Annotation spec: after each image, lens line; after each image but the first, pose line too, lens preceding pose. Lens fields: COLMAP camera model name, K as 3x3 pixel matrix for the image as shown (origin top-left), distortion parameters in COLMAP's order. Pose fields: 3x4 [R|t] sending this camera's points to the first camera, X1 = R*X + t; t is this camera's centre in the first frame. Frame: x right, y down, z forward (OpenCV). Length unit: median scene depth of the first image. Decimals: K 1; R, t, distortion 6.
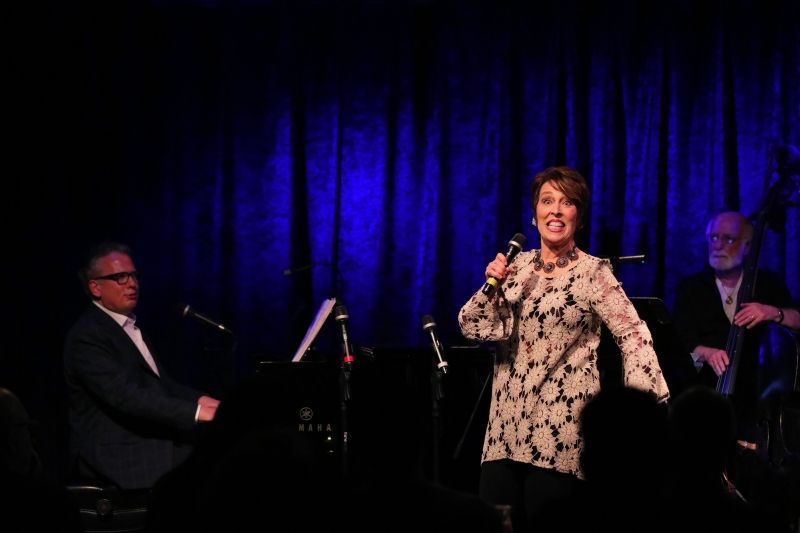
lens RADIAL K [[3606.1, 0, 401.9], [0, 3606.1, 266.9], [0, 0, 1]] dist [0.362854, 2.831856]
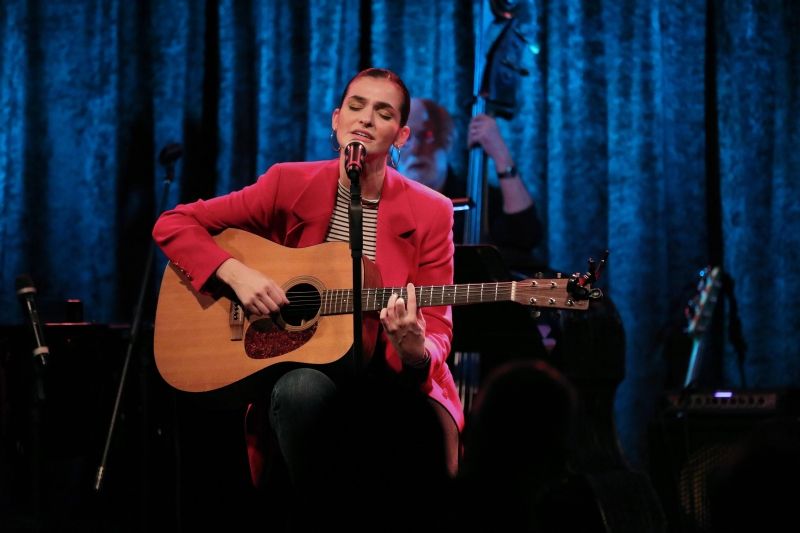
lens RADIAL K [[3450.4, 0, 397.4], [0, 3450.4, 267.0], [0, 0, 1]] dist [0.937744, 3.459119]
pose [[0.996549, -0.009747, 0.082434, 0.024792], [0.009447, 0.999947, 0.004027, 0.009707], [-0.082468, -0.003234, 0.996588, 0.357567]]
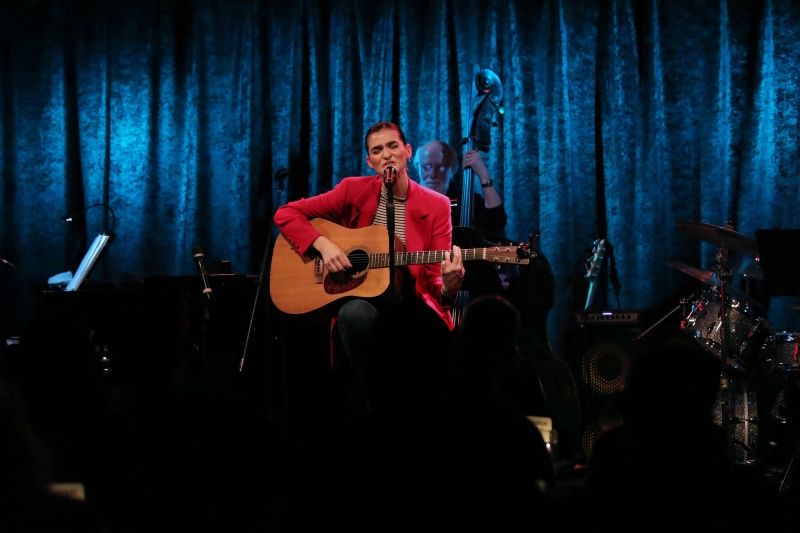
lens RADIAL K [[3606.1, 0, 401.9], [0, 3606.1, 266.9], [0, 0, 1]] dist [0.362854, 2.831856]
pose [[0.997197, -0.017015, 0.072867, -0.009138], [0.015684, 0.999700, 0.018802, -0.000657], [-0.073165, -0.017607, 0.997164, -0.131270]]
